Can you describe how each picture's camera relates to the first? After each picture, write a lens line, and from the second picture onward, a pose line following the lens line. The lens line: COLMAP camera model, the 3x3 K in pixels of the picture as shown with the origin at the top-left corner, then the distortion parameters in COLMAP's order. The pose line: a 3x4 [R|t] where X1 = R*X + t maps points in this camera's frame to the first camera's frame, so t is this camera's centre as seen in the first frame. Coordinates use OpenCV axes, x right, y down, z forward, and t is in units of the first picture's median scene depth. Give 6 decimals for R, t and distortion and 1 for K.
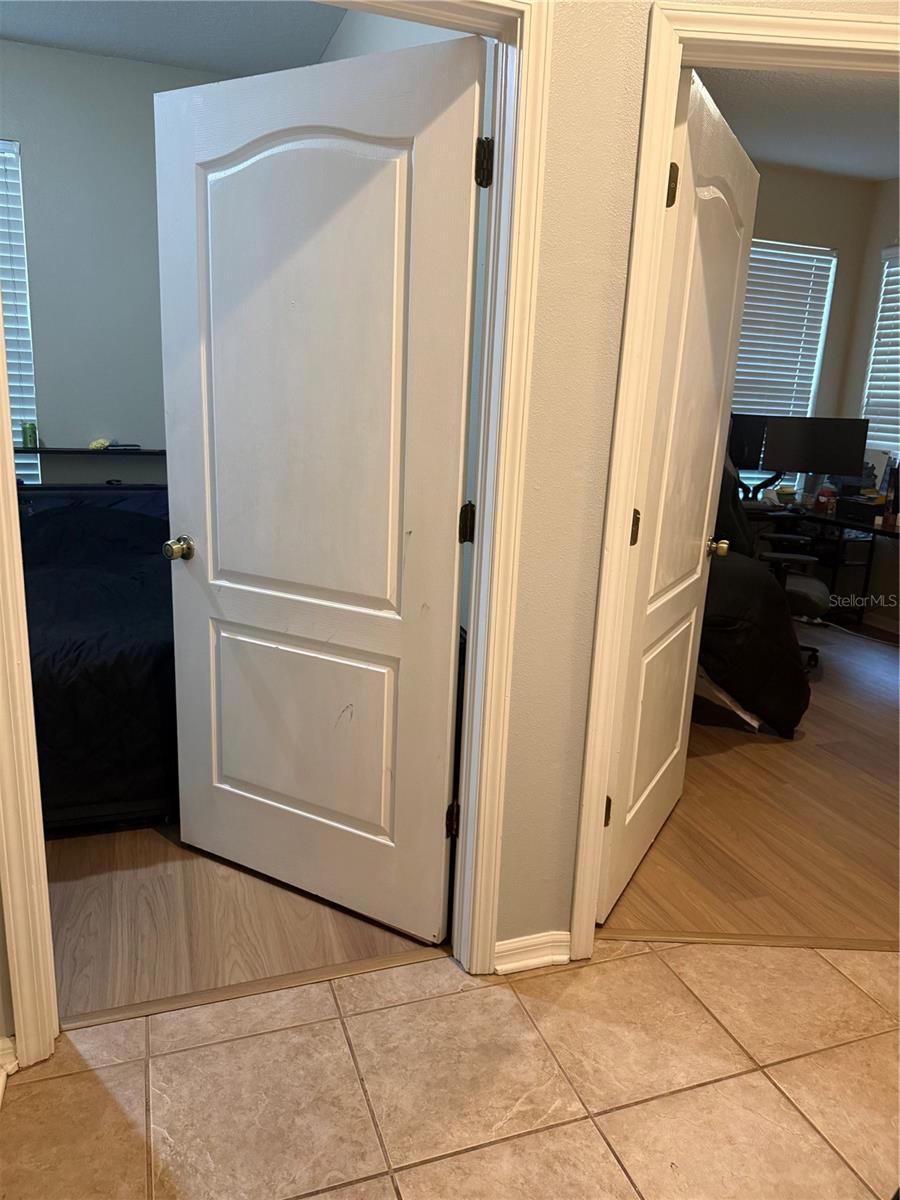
lens RADIAL K [[838.9, 0, 463.6], [0, 838.9, 602.5], [0, 0, 1]] dist [0.059722, -0.093245]
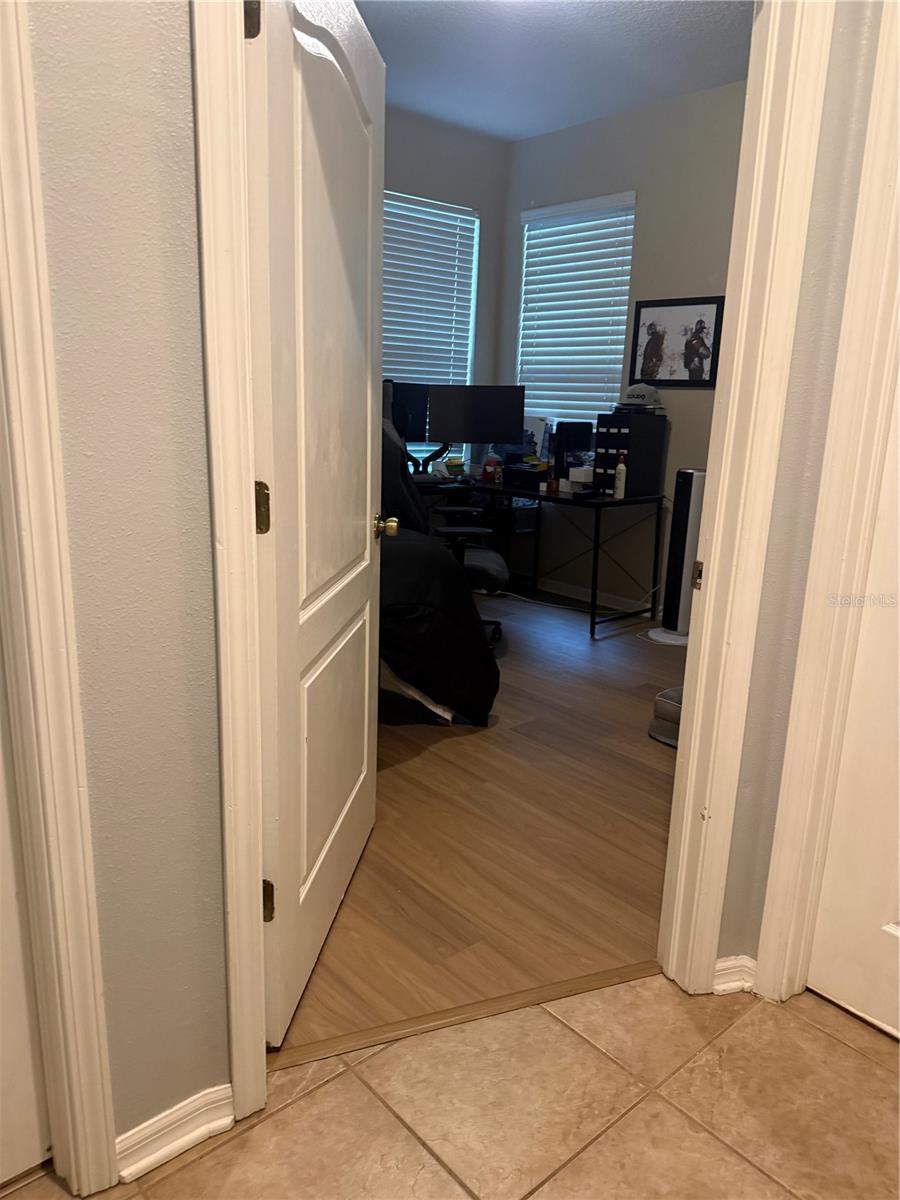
lens RADIAL K [[846.2, 0, 445.4], [0, 846.2, 596.7], [0, 0, 1]] dist [0.040003, -0.001602]
pose [[0.937578, -0.101646, 0.332588, 0.052452], [0.097944, 0.994800, 0.027926, -0.010360], [-0.333698, 0.006392, 0.942658, 0.140351]]
